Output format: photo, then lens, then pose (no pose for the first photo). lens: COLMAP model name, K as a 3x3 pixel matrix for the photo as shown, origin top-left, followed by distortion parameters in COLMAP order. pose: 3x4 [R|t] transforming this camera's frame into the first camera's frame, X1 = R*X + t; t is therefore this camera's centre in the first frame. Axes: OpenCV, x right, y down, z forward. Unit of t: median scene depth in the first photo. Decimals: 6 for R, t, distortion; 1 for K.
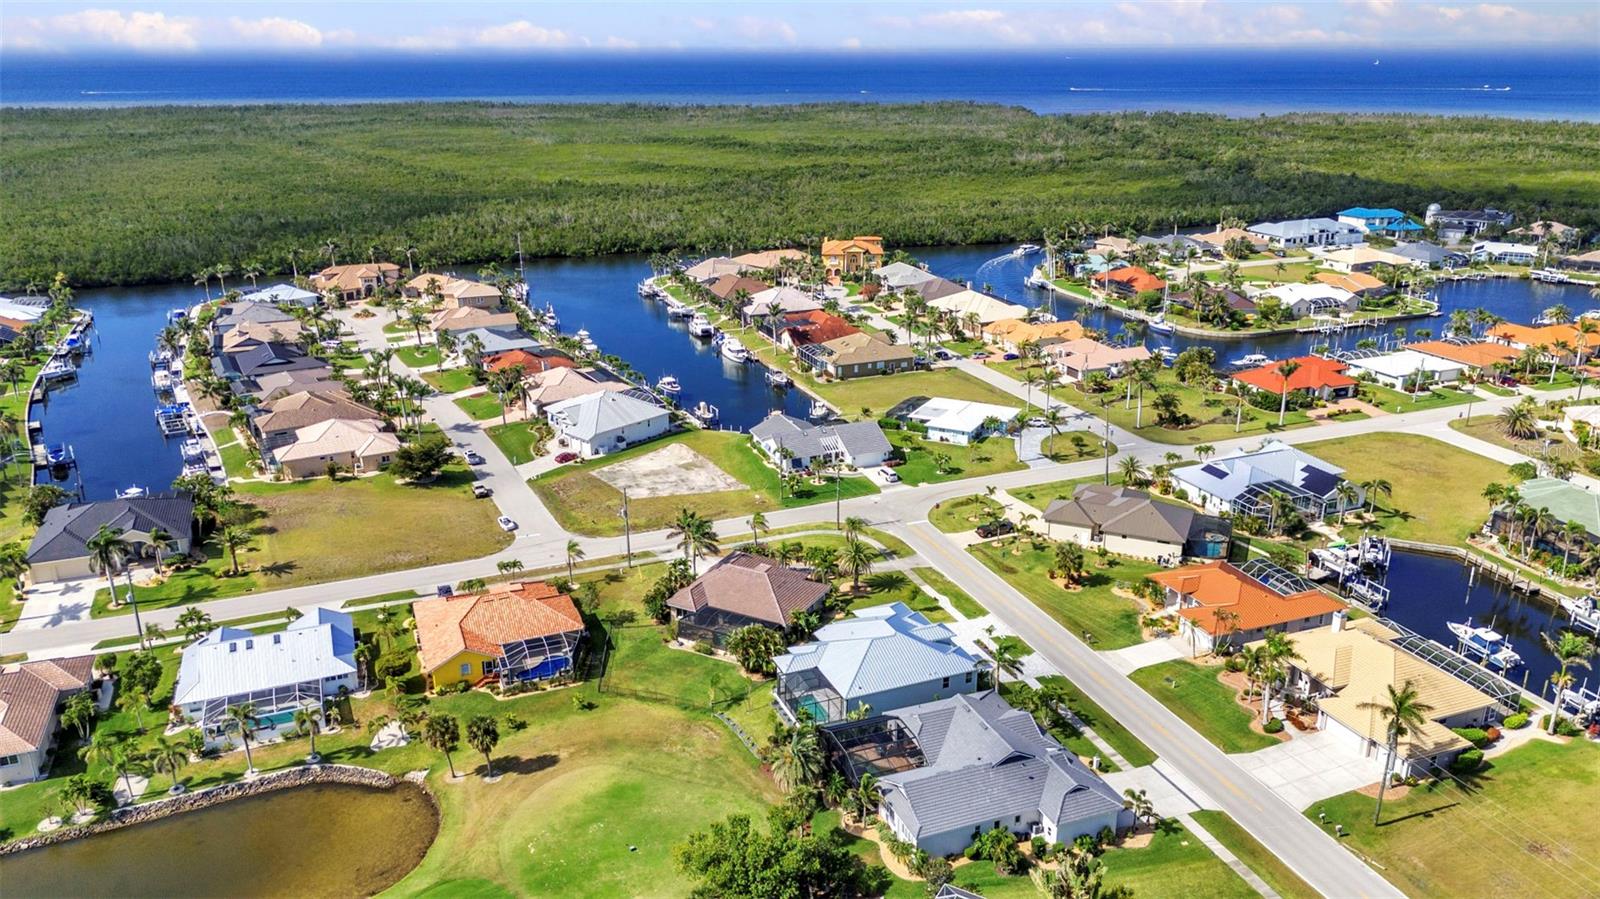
lens RADIAL K [[1169.6, 0, 800.3], [0, 1169.6, 449.7], [0, 0, 1]] dist [0.087048, -0.093788]
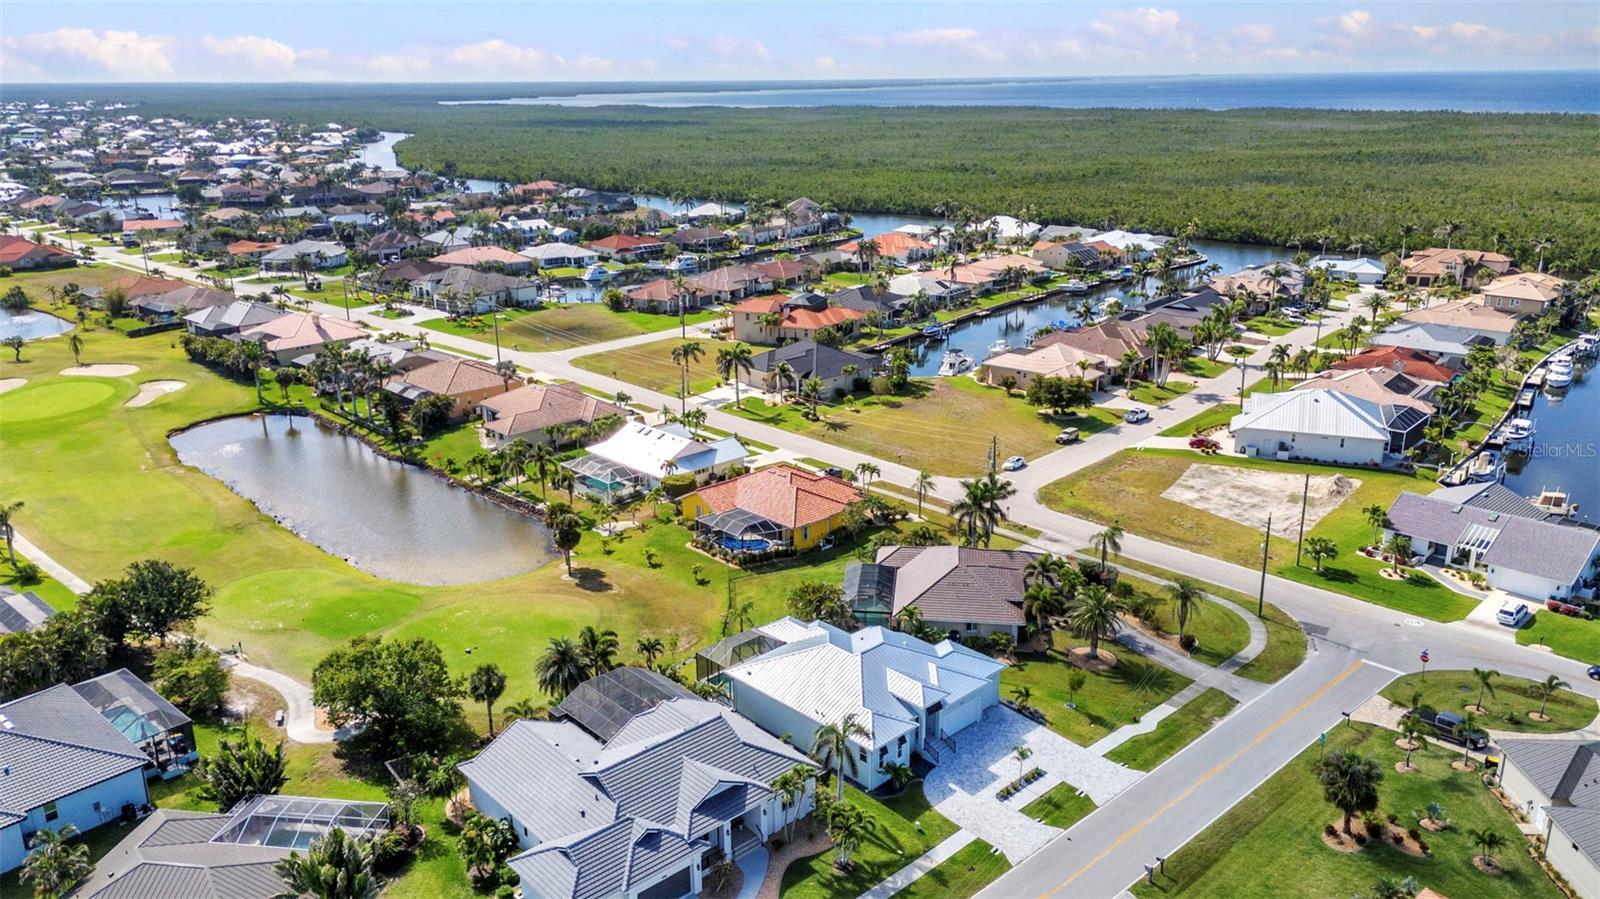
lens RADIAL K [[1169.6, 0, 800.3], [0, 1169.6, 449.7], [0, 0, 1]] dist [0.087048, -0.093788]
pose [[0.358845, 0.281720, -0.889867, 0.441415], [-0.297765, 0.938103, 0.176915, -0.052549], [0.884628, 0.201486, 0.420520, 0.413330]]
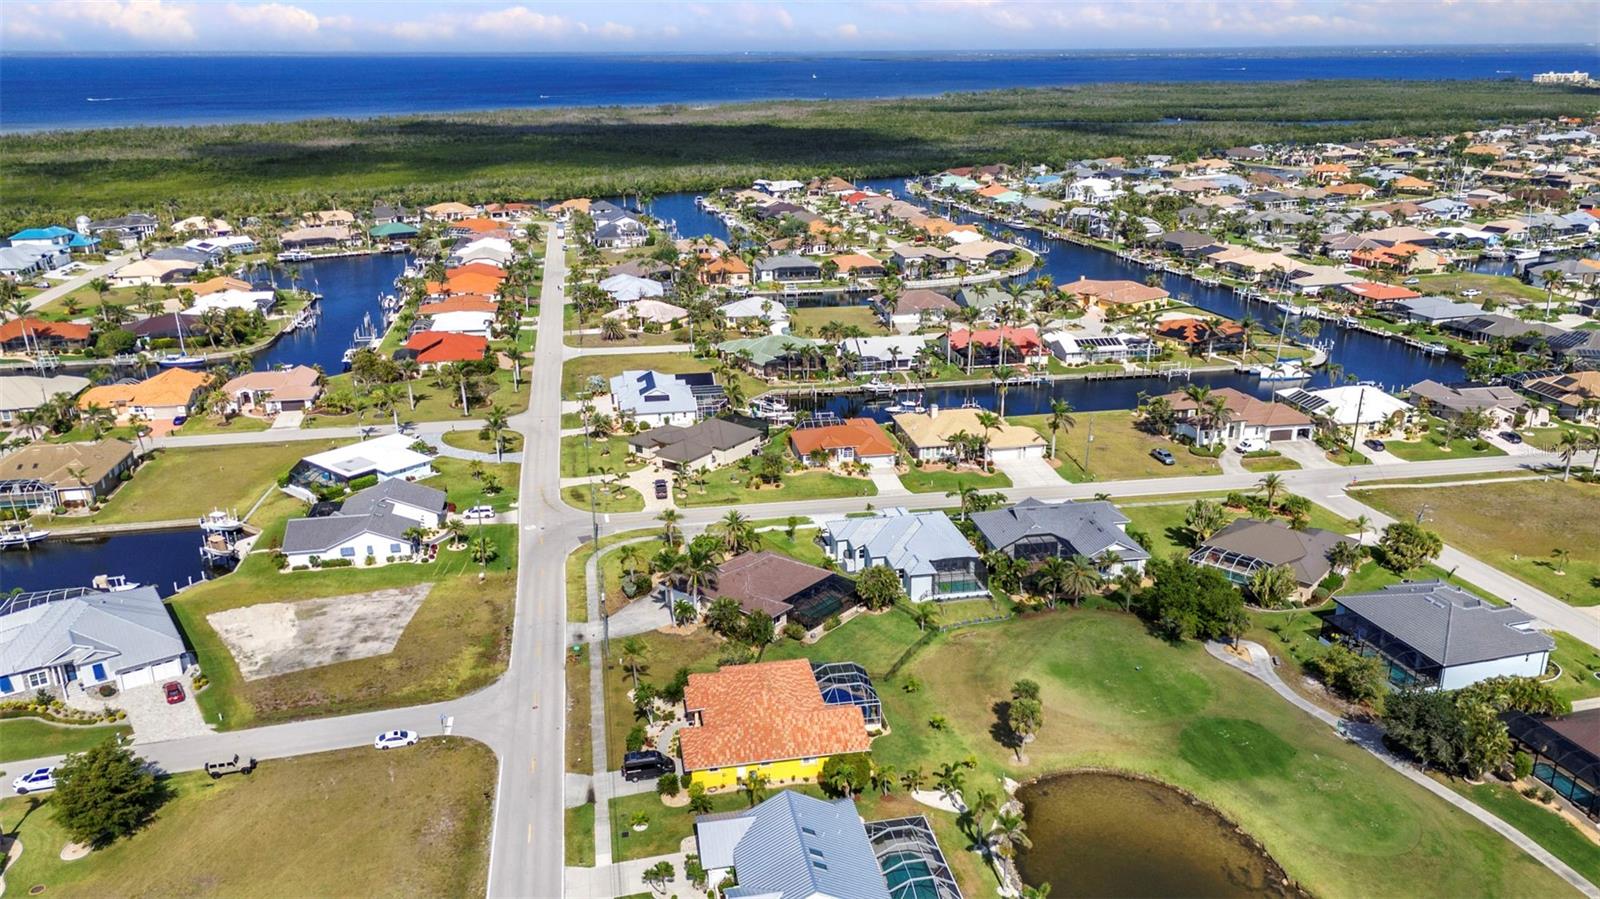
lens RADIAL K [[1169.6, 0, 800.3], [0, 1169.6, 449.7], [0, 0, 1]] dist [0.087048, -0.093788]
pose [[0.199550, -0.313118, 0.928513, -0.697938], [0.324368, 0.915256, 0.238937, -0.158915], [-0.924643, 0.253501, 0.284205, 0.481882]]
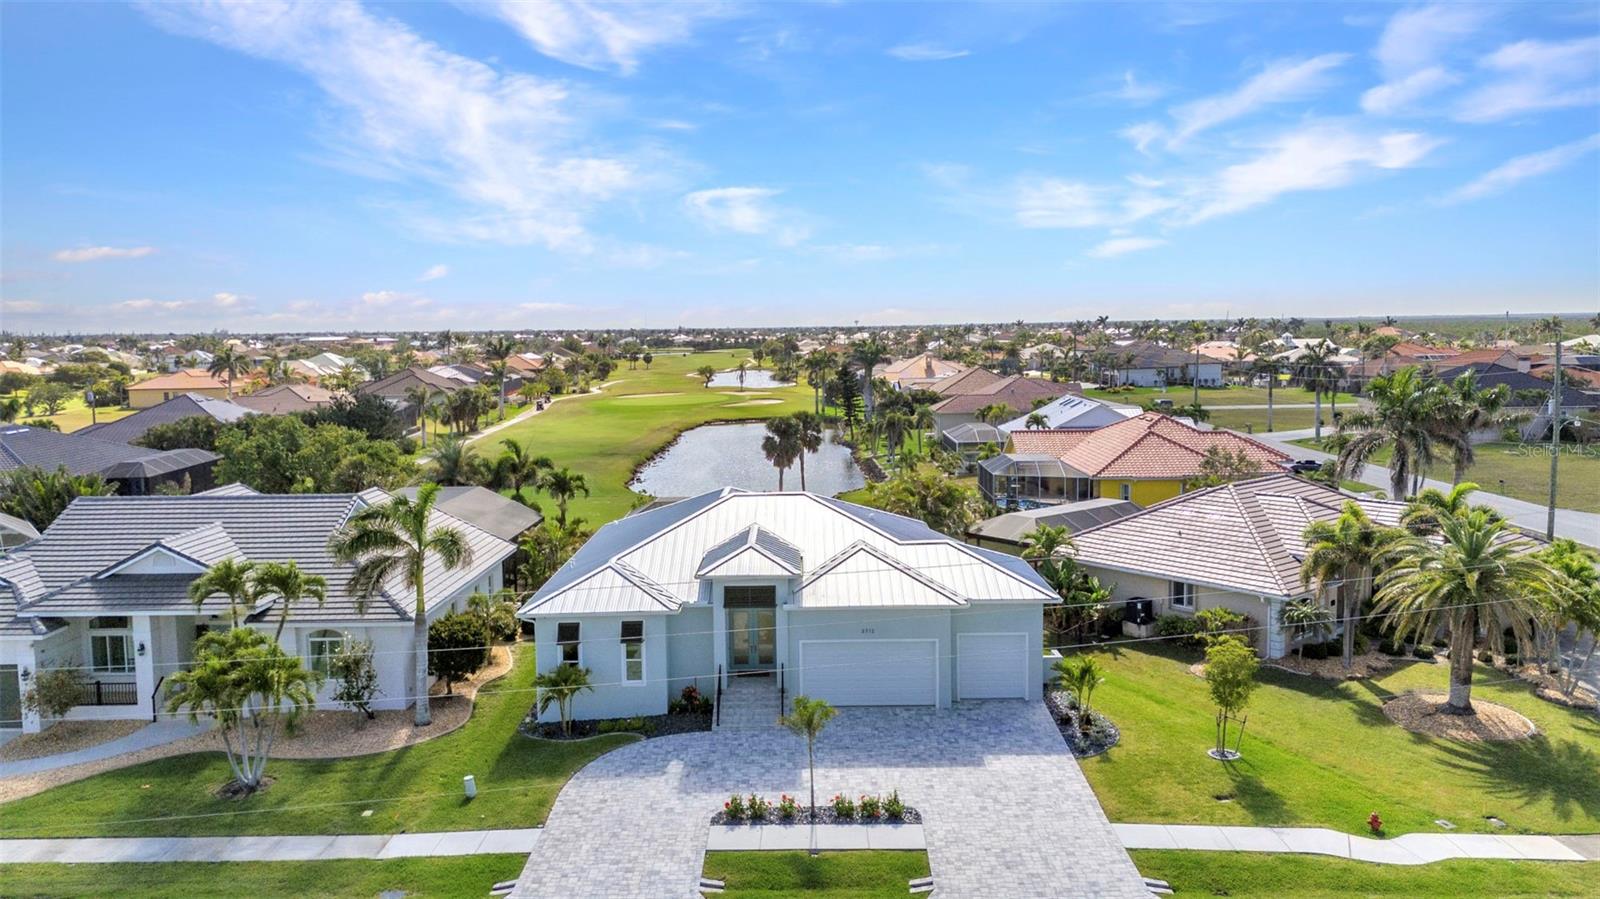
lens RADIAL K [[1172.6, 0, 802.4], [0, 1172.6, 446.7], [0, 0, 1]] dist [0.073334, -0.064494]
pose [[-0.386200, 0.102886, -0.916659, 0.252528], [-0.286055, 0.931408, 0.225060, 0.038085], [0.876939, 0.349133, -0.330279, 0.732285]]
